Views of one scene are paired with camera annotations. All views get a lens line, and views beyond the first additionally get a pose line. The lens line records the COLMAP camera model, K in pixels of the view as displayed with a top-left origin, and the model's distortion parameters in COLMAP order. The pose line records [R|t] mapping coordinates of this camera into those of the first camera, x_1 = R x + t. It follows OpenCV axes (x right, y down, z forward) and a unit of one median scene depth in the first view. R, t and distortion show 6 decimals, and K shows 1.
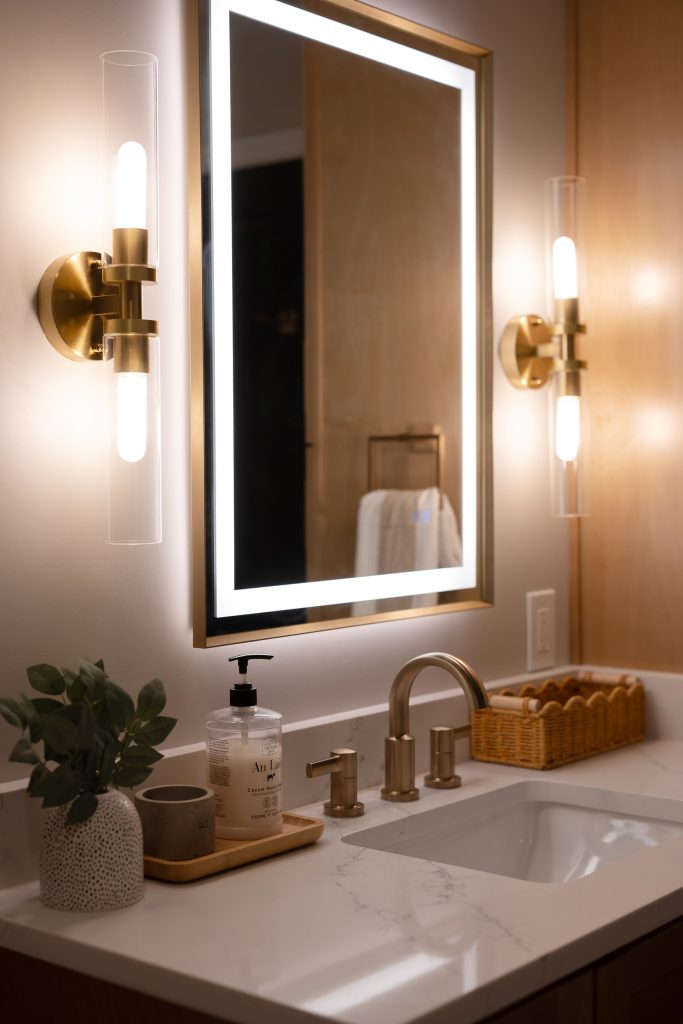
lens RADIAL K [[1454.3, 0, 340.4], [0, 1454.3, 522.6], [0, 0, 1]] dist [0.010190, 0.032138]
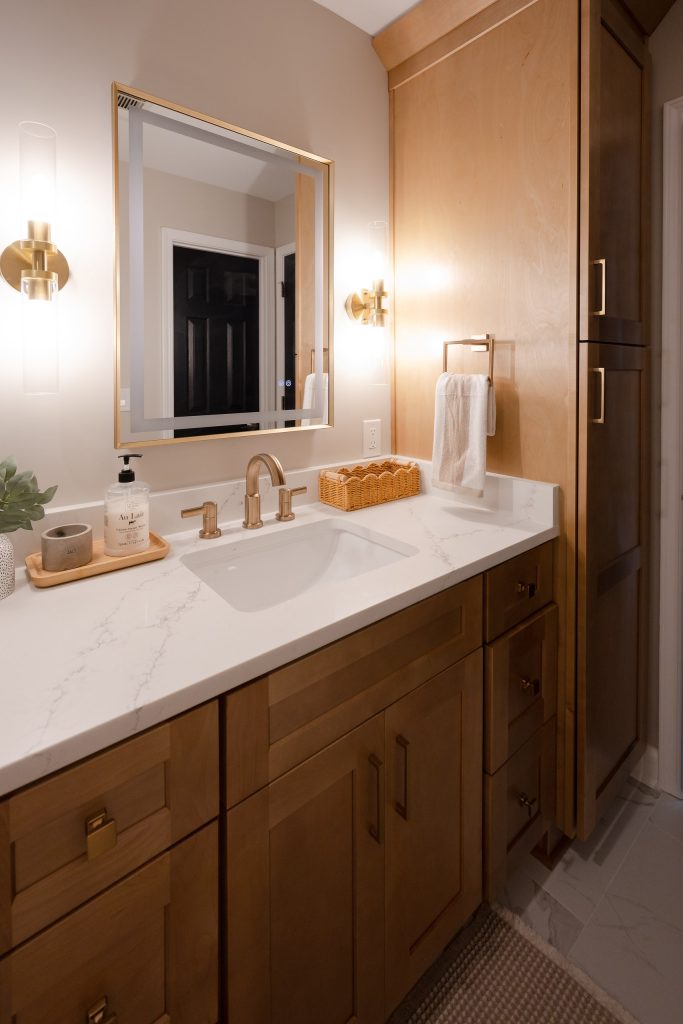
lens RADIAL K [[460.0, 0, 305.7], [0, 460.0, 377.9], [0, 0, 1]] dist [0.002482, 0.000301]
pose [[0.972559, 0.010179, -0.232435, 0.240269], [-0.015128, 0.999695, -0.019520, 0.000523], [0.232166, 0.022500, 0.972416, 0.387140]]
